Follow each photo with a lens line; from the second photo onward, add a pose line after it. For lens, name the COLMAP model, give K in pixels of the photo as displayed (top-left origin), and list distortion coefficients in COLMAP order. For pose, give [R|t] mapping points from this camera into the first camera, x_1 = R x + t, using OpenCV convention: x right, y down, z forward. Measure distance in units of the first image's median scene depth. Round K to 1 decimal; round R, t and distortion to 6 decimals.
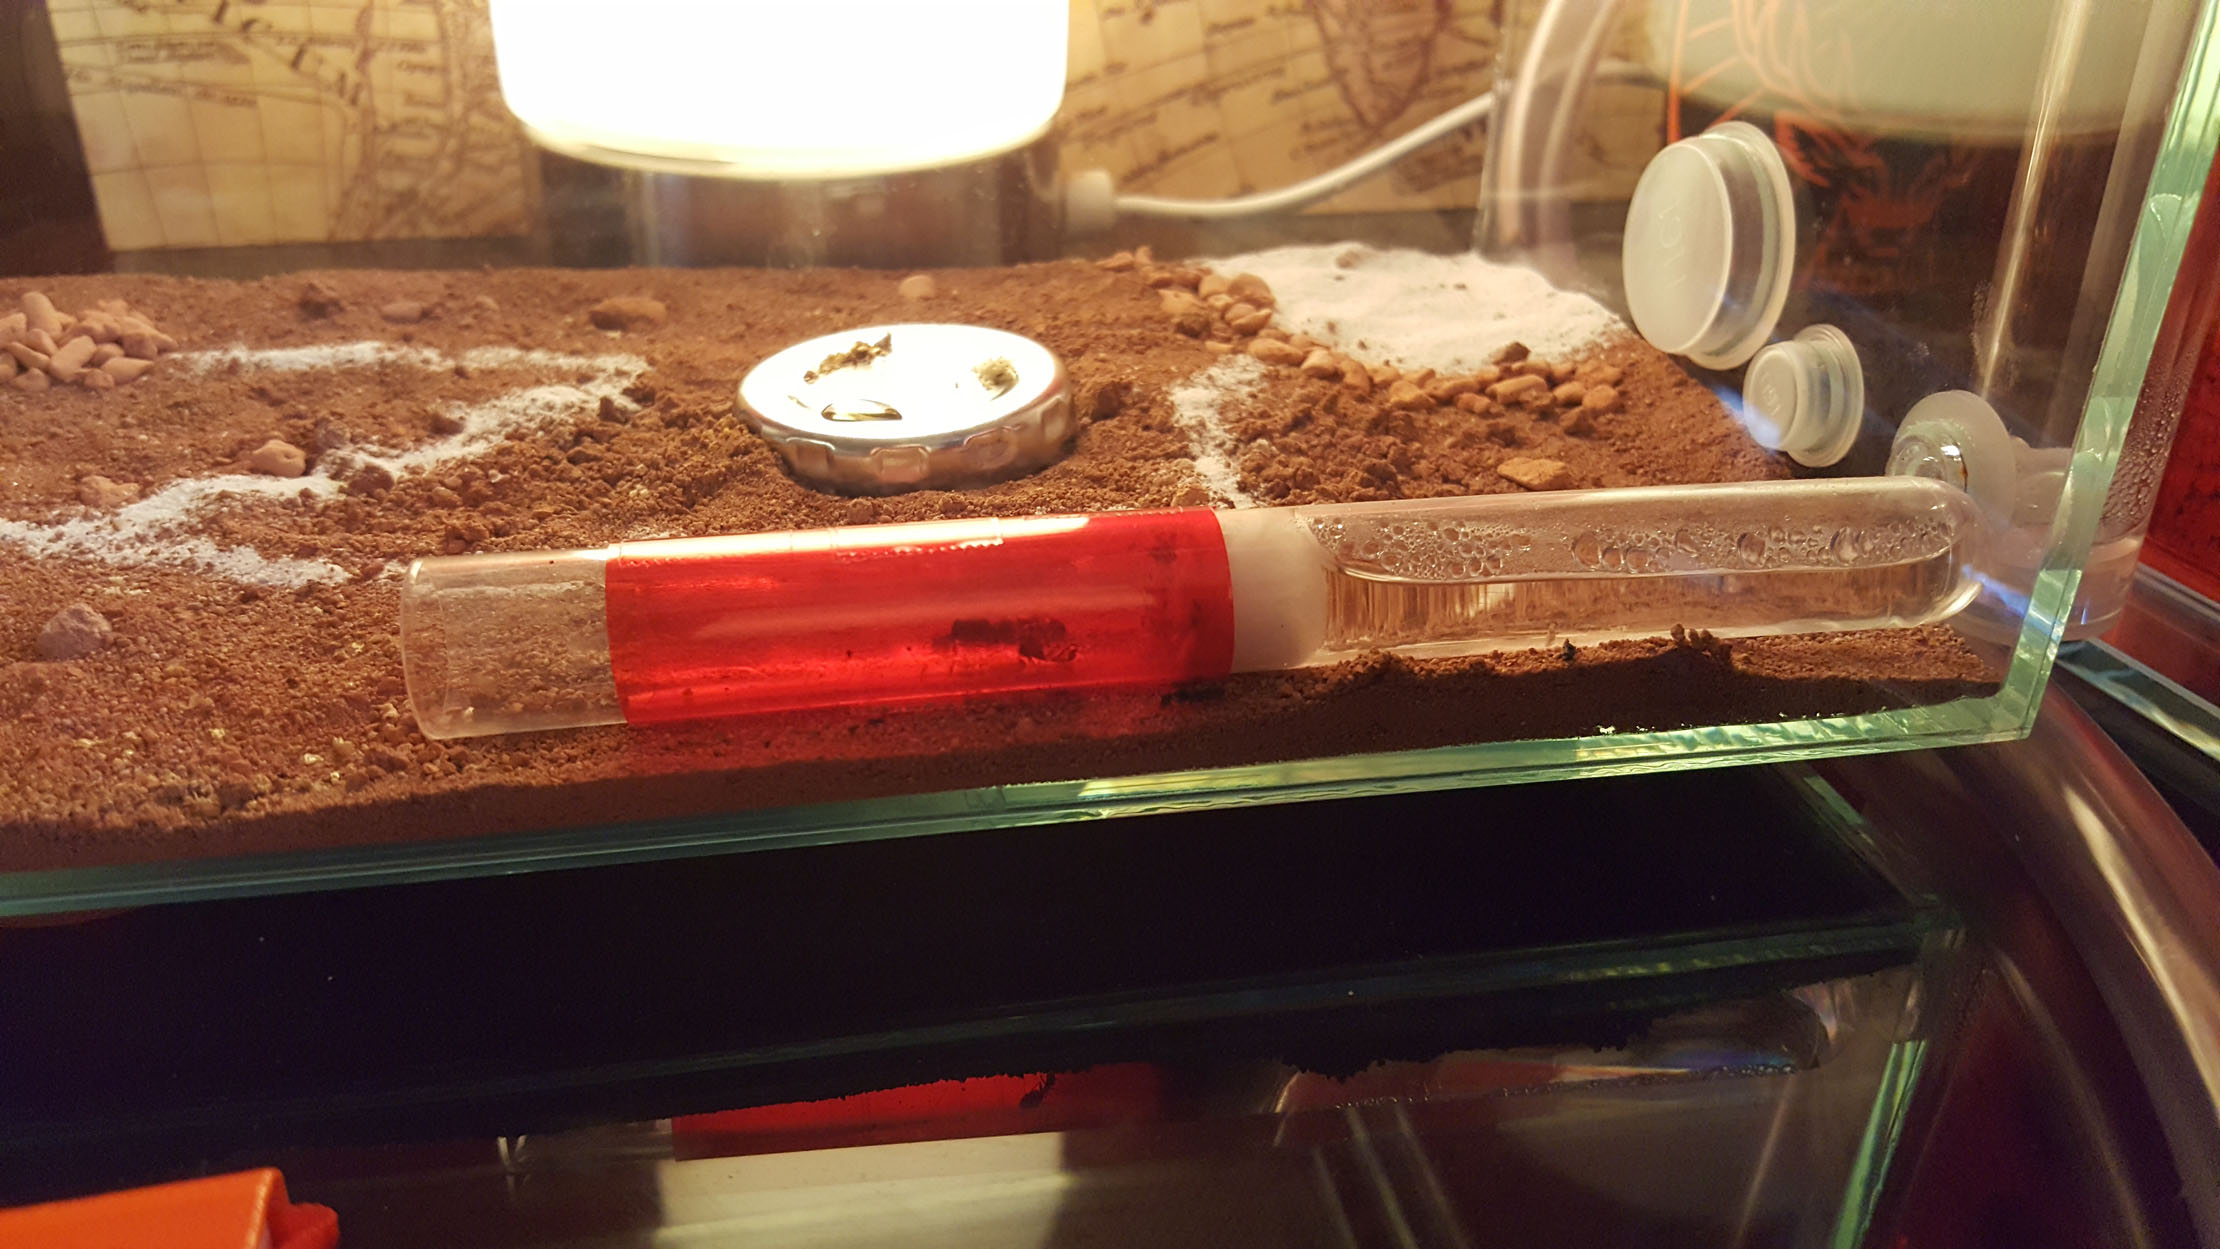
lens RADIAL K [[1947.9, 0, 1022.9], [0, 1947.9, 629.4], [0, 0, 1]] dist [0.081455, -0.151253]
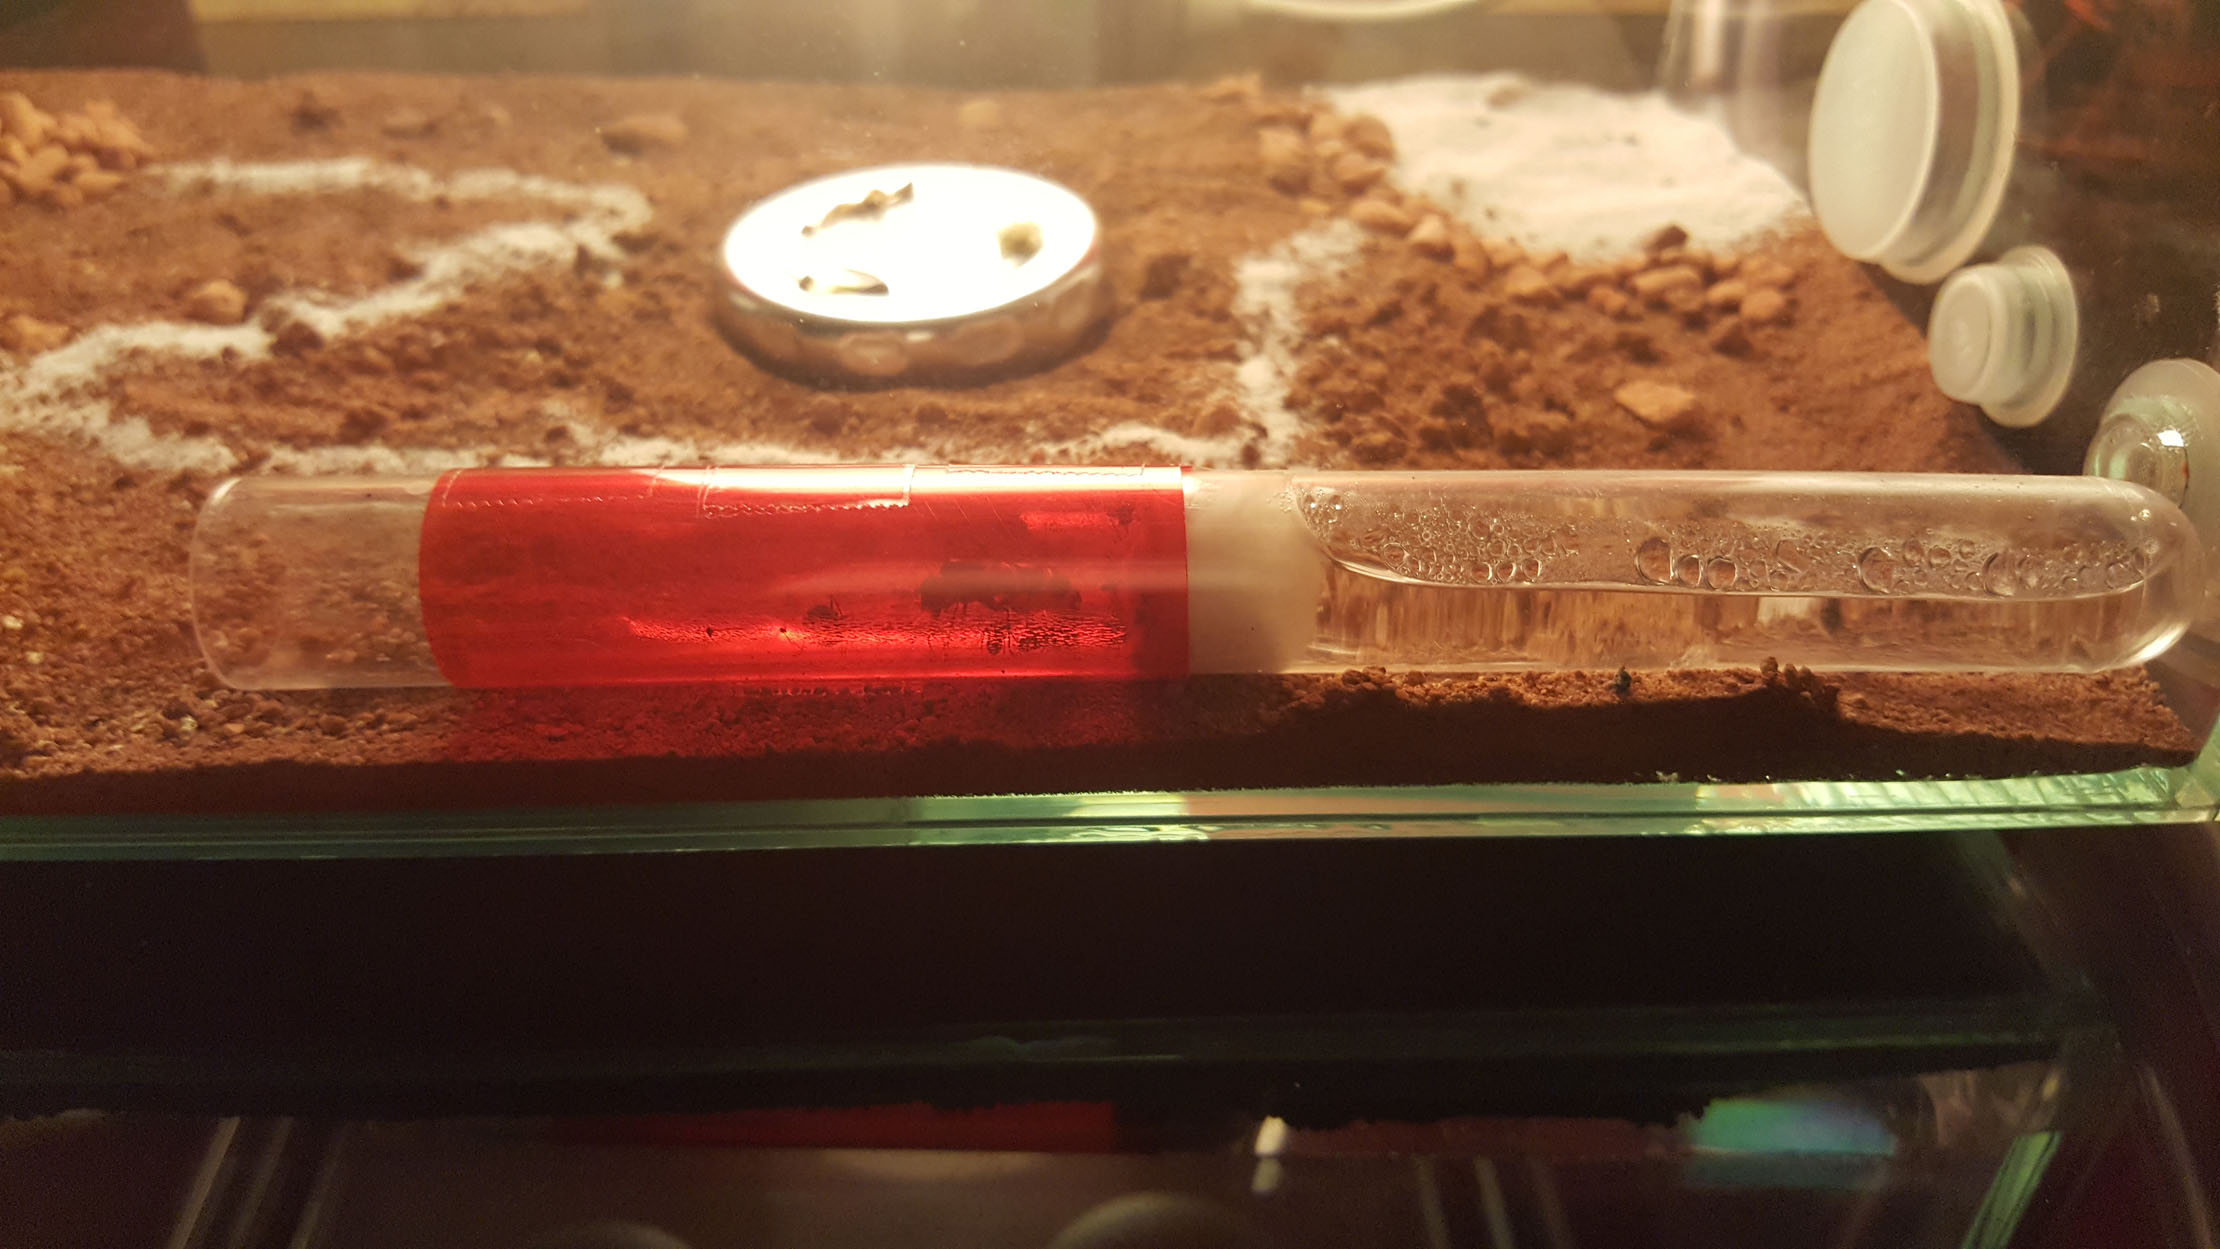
lens RADIAL K [[1896.9, 0, 1110.0], [0, 1896.9, 624.5], [0, 0, 1]] dist [-0.012288, -0.011151]
pose [[0.991310, 0.068765, -0.112141, 0.126323], [-0.052861, 0.988868, 0.139092, -0.083418], [0.120458, -0.131955, 0.983909, 0.188314]]
